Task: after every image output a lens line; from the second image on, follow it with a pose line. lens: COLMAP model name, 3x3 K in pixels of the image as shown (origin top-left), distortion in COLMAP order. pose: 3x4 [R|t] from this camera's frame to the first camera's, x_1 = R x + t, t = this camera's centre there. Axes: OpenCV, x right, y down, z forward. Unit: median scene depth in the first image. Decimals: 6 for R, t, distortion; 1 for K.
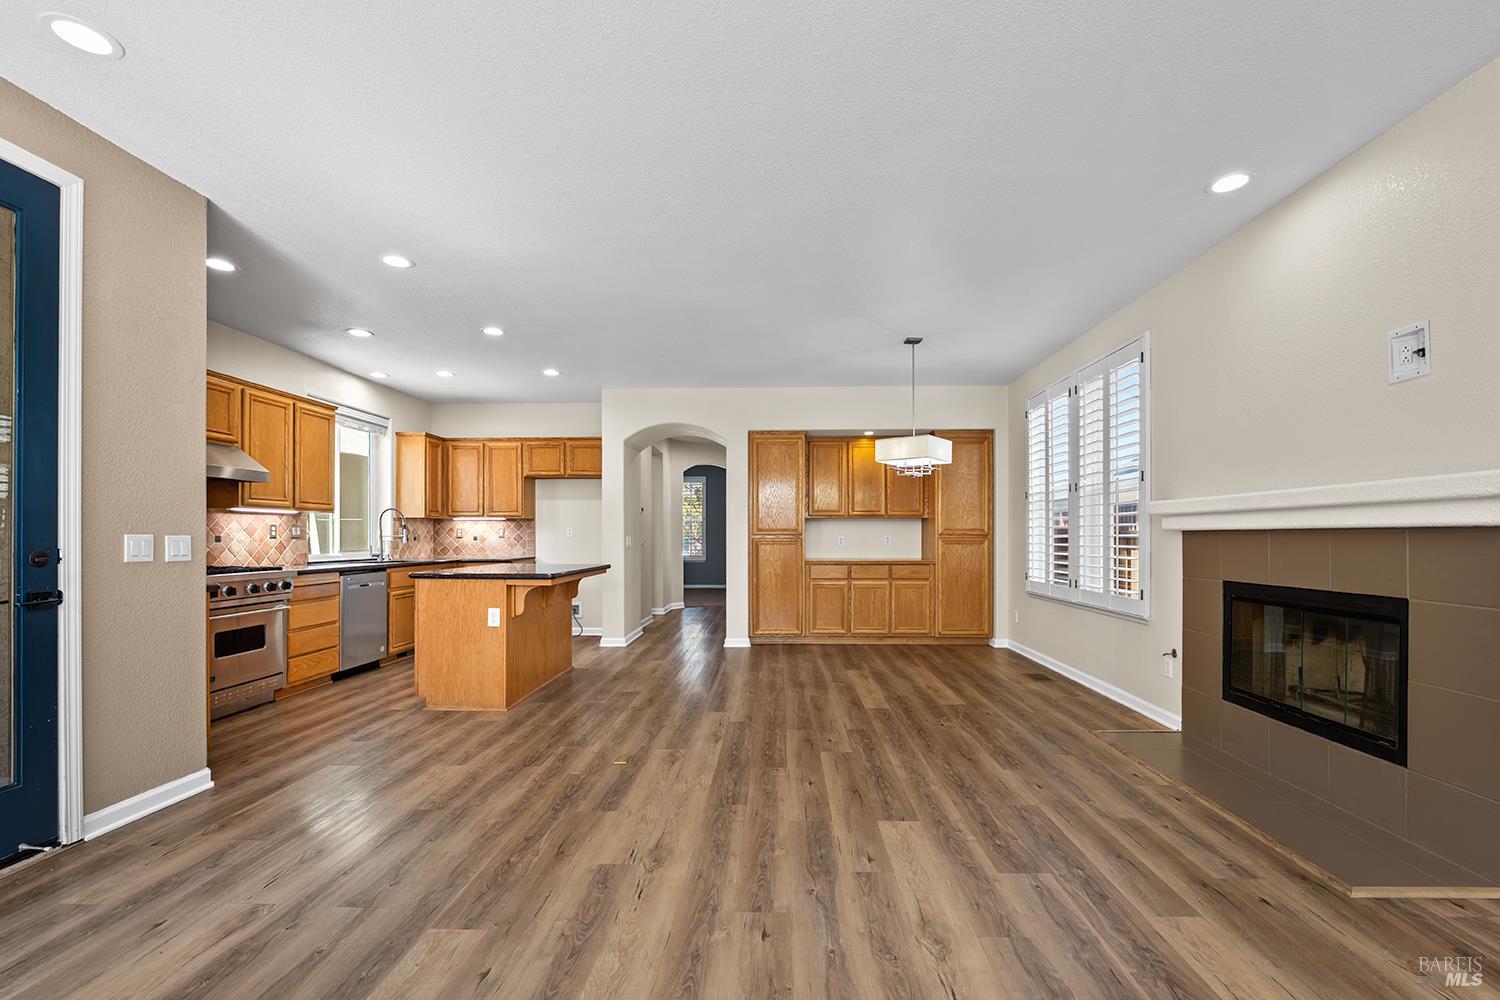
lens RADIAL K [[599.3, 0, 765.0], [0, 599.3, 538.2], [0, 0, 1]] dist [-0.007028, 0.001358]
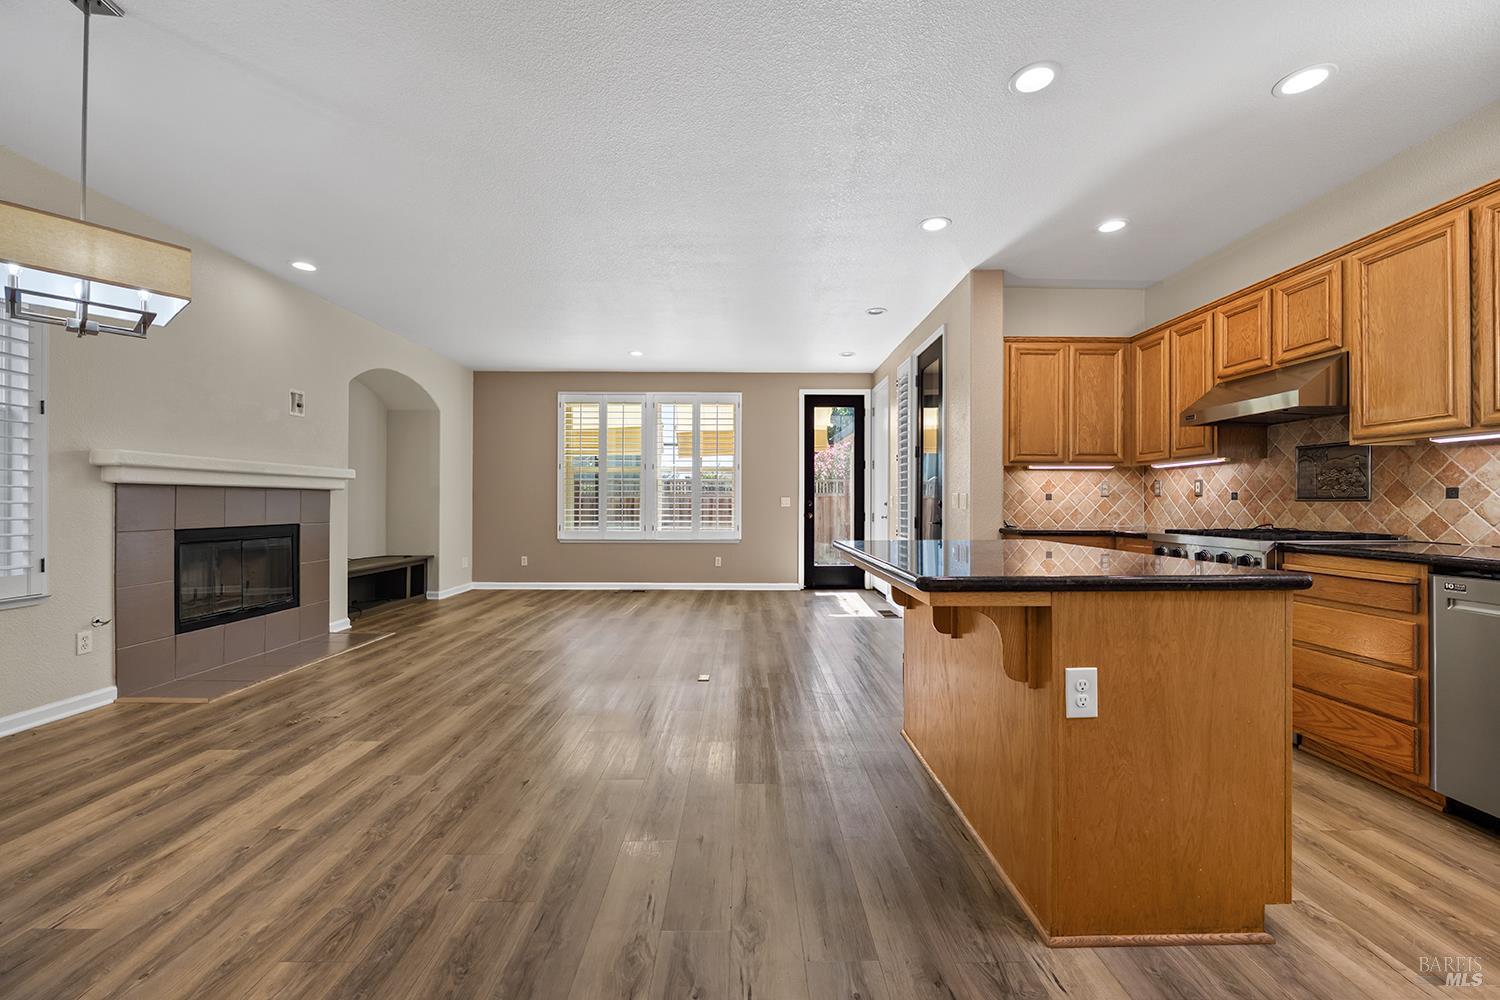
lens RADIAL K [[599.3, 0, 756.7], [0, 599.3, 502.0], [0, 0, 1]] dist [-0.007028, 0.001358]
pose [[-0.999406, -0.001899, -0.034402, -0.224657], [-0.001921, 0.999998, 0.000628, 0.011568], [0.034401, 0.000694, -0.999408, 1.651168]]
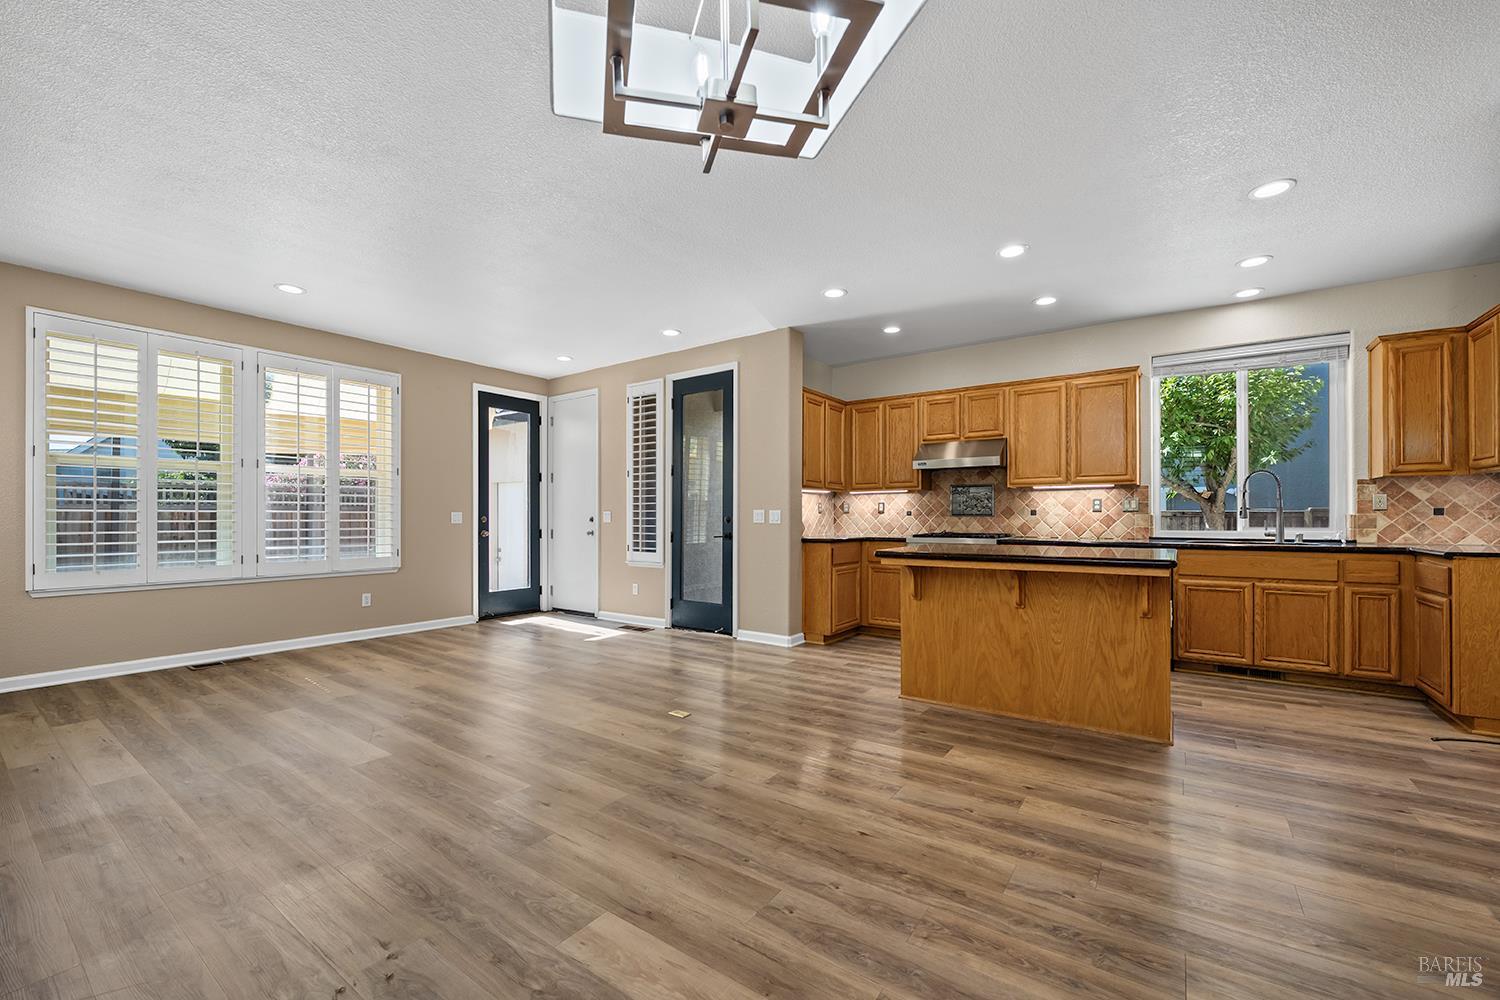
lens RADIAL K [[599.3, 0, 754.3], [0, 599.3, 519.9], [0, 0, 1]] dist [-0.007028, 0.001358]
pose [[-0.563734, 0.005412, -0.825939, 0.440824], [0.000157, 0.999979, 0.006445, 0.008128], [0.825956, 0.003503, -0.563723, 1.288659]]
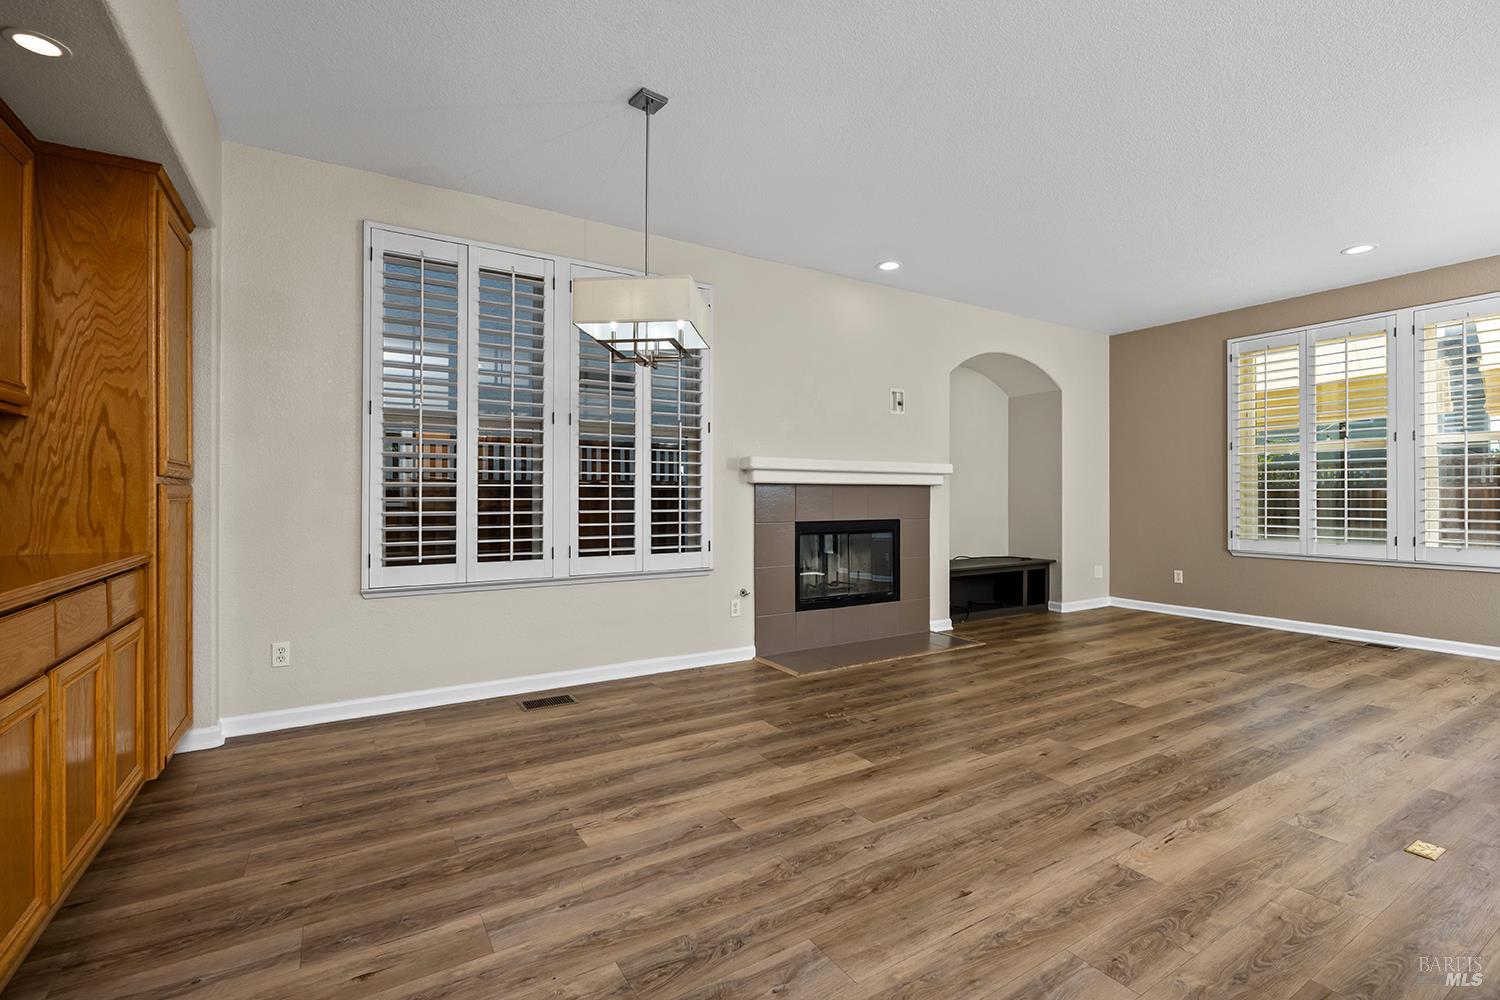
lens RADIAL K [[670.5, 0, 748.0], [0, 670.5, 490.7], [0, 0, 1]] dist [-0.002591, 0.000955]
pose [[-0.541706, 0.009459, 0.840515, -0.325771], [0.001495, 0.999946, -0.010289, 0.012763], [-0.840567, -0.004318, -0.541691, 1.444593]]
